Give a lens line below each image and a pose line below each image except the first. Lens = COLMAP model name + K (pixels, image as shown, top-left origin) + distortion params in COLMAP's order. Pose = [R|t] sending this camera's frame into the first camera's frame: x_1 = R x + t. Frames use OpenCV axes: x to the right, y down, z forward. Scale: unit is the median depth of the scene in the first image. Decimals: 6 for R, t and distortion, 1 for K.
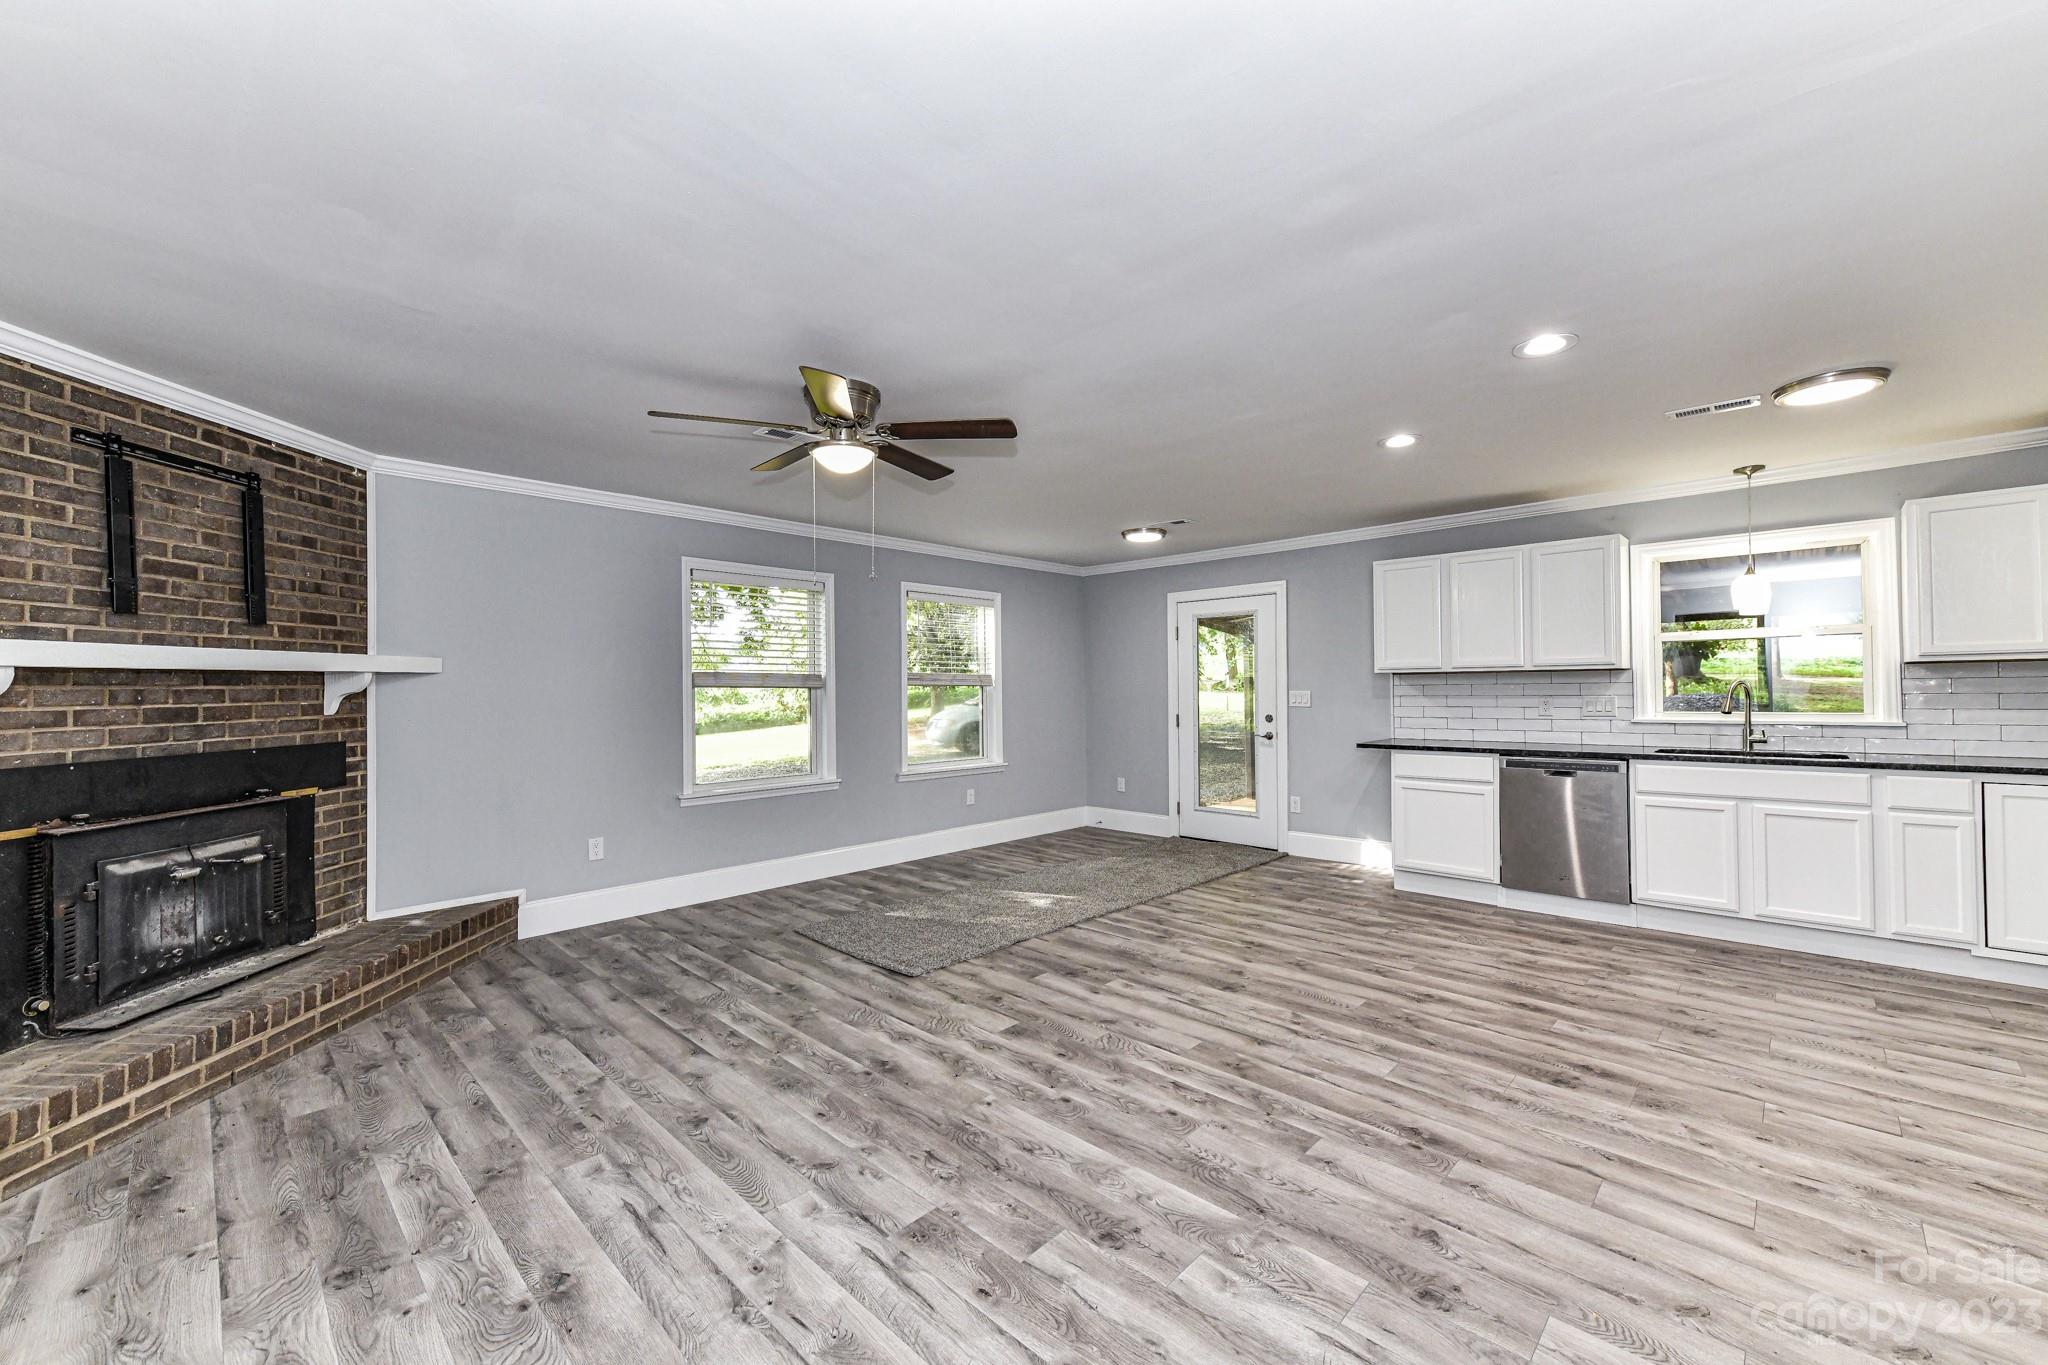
lens RADIAL K [[803.4, 0, 1029.8], [0, 803.4, 685.1], [0, 0, 1]] dist [0.003485, -0.001094]
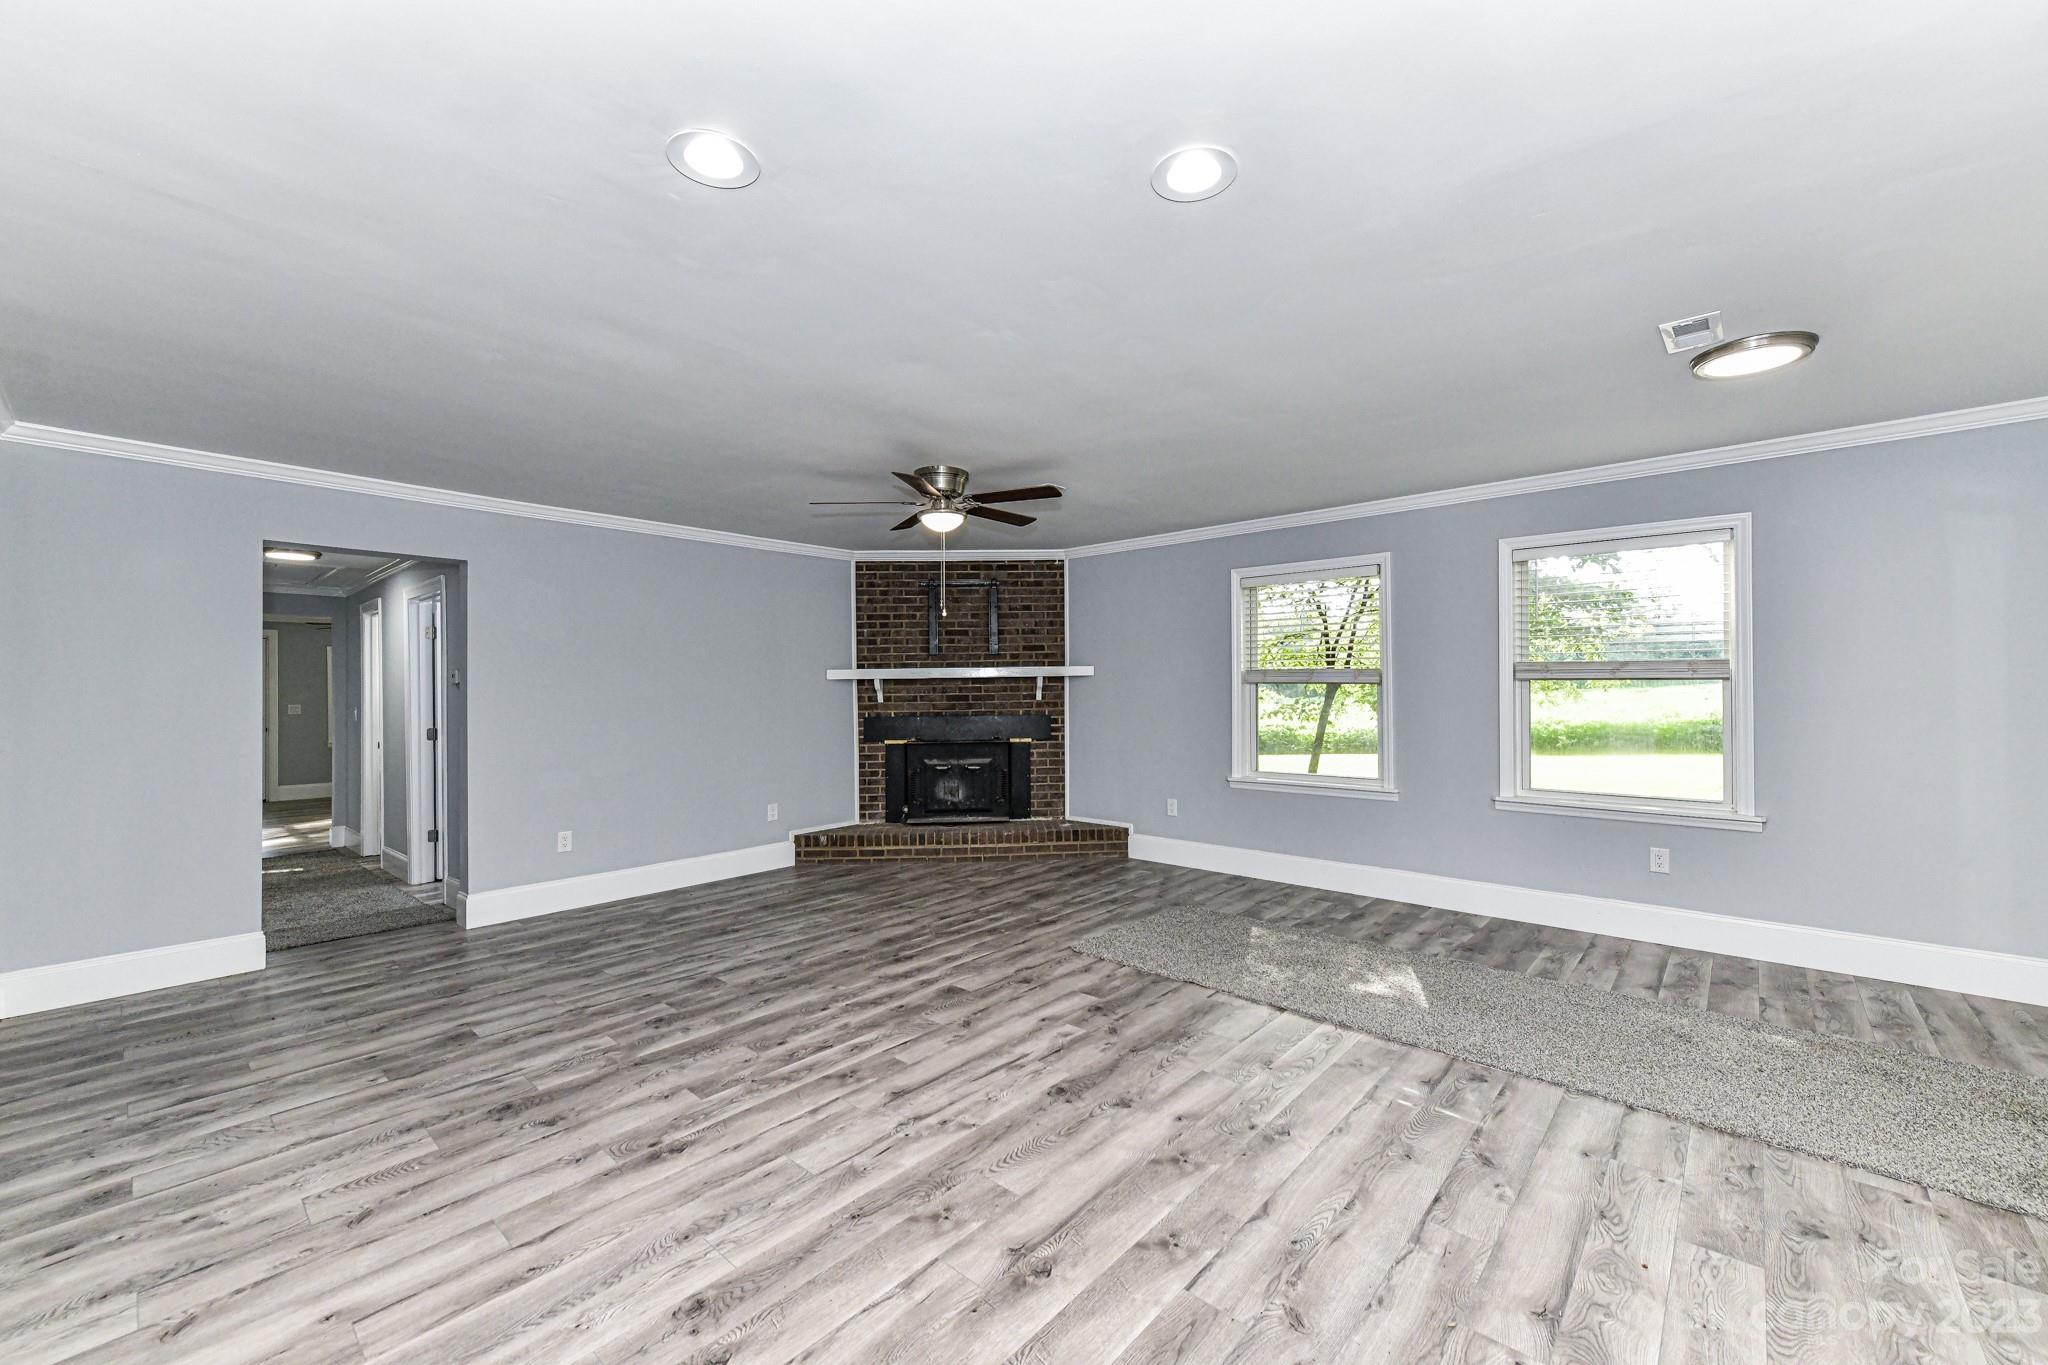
lens RADIAL K [[805.6, 0, 1033.1], [0, 805.6, 684.5], [0, 0, 1]] dist [0.011293, -0.005396]
pose [[0.044082, 0.004258, -0.999019, 0.924193], [0.012130, 0.999915, 0.004797, -0.006603], [0.998954, -0.012329, 0.044027, 0.873860]]
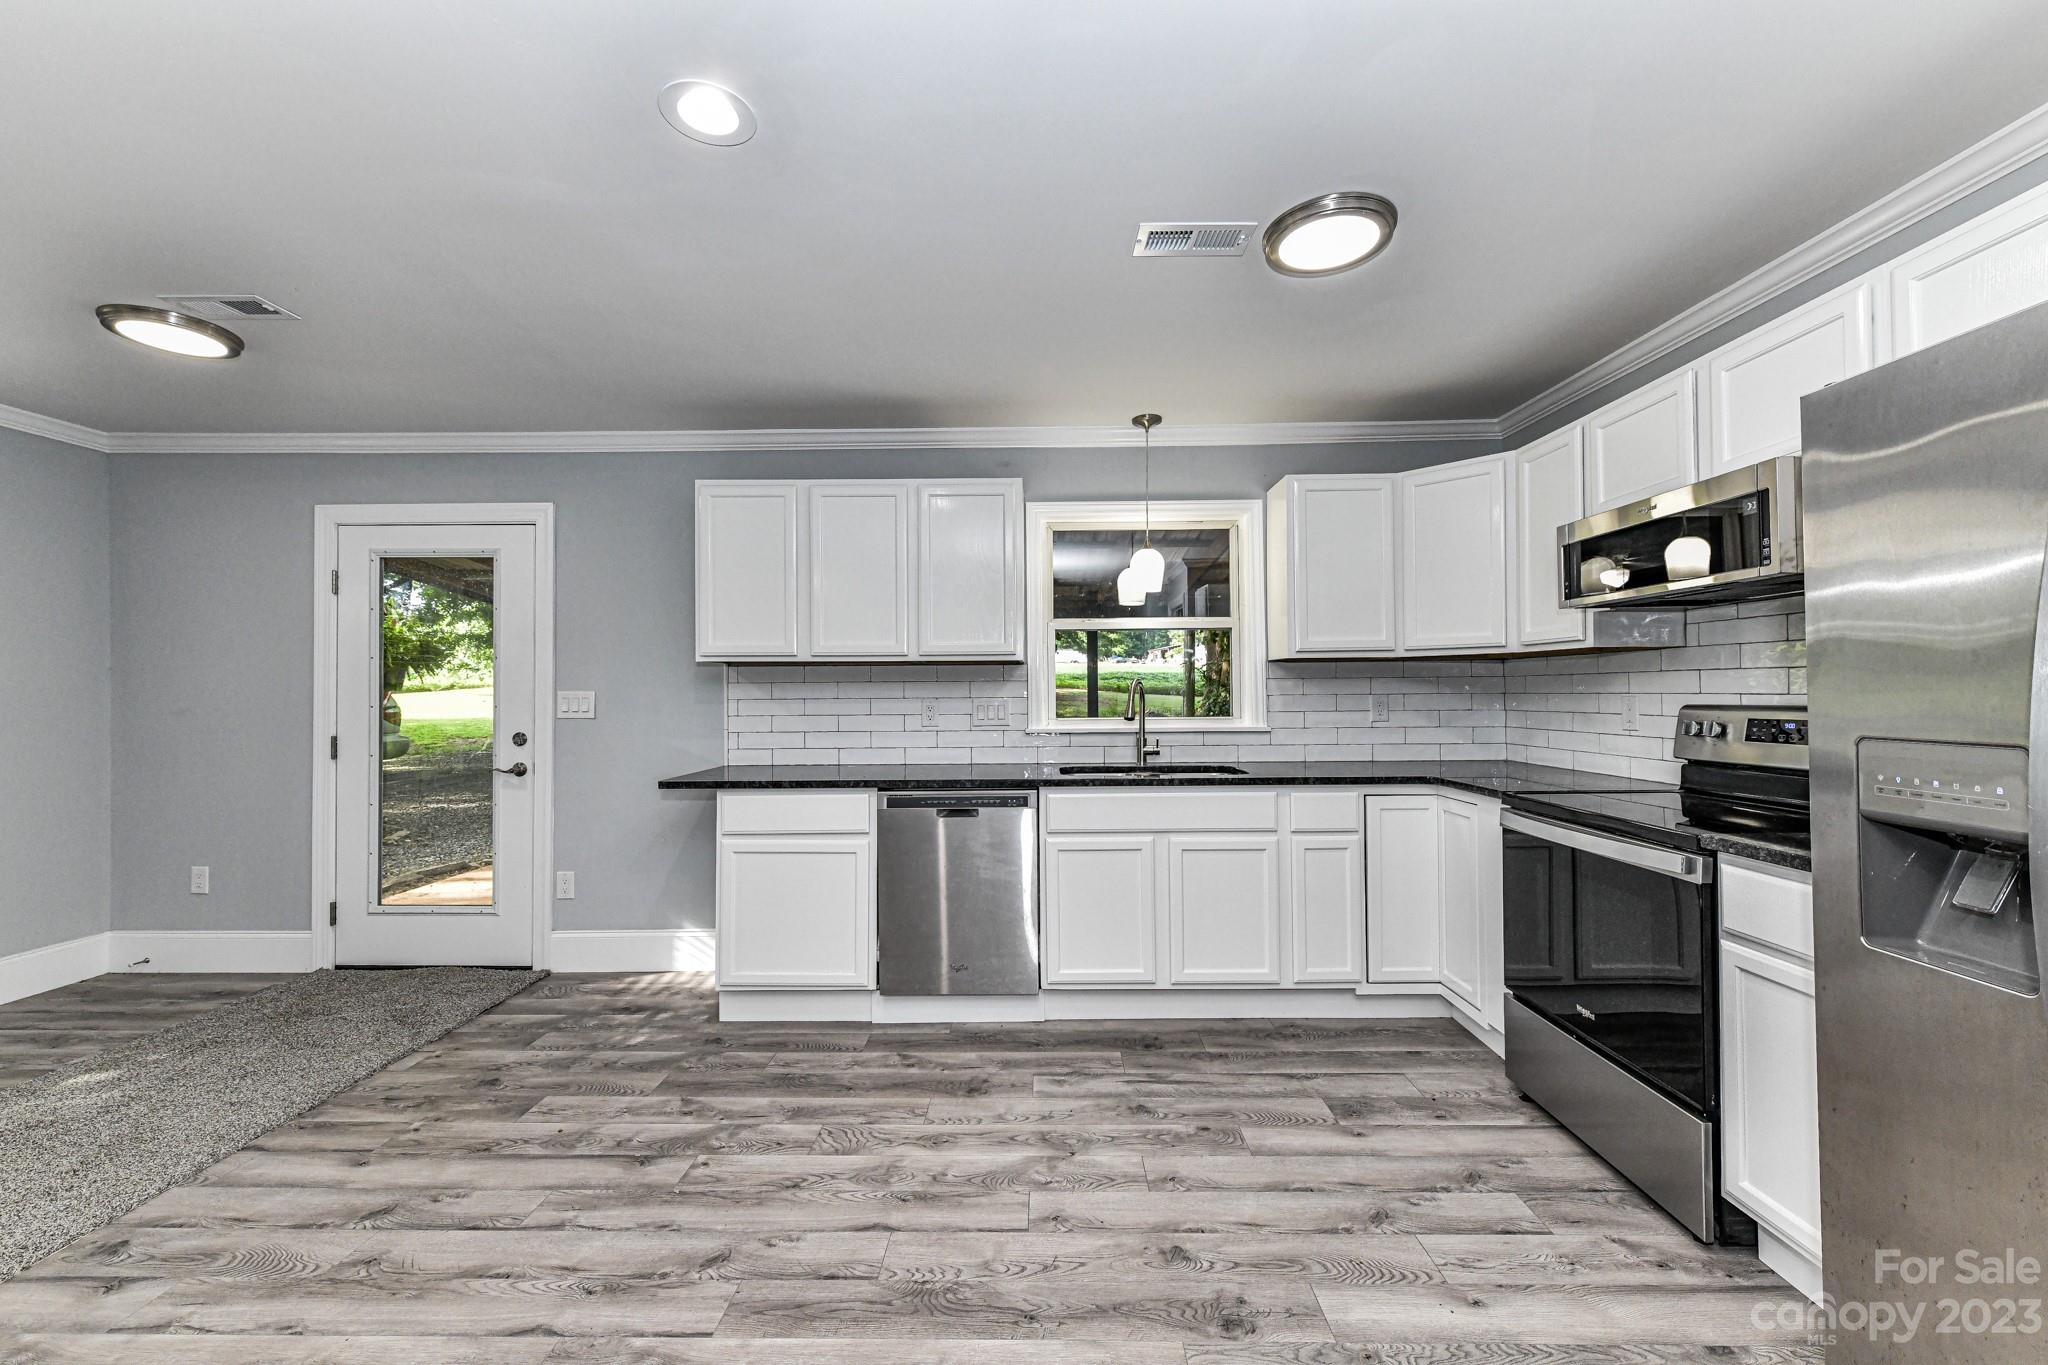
lens RADIAL K [[803.4, 0, 1029.8], [0, 803.4, 685.1], [0, 0, 1]] dist [0.003485, -0.001094]
pose [[0.731751, 0.012963, 0.681448, 0.291866], [-0.006017, 0.999903, -0.012560, 0.013149], [-0.681545, 0.005090, 0.731758, 0.557250]]
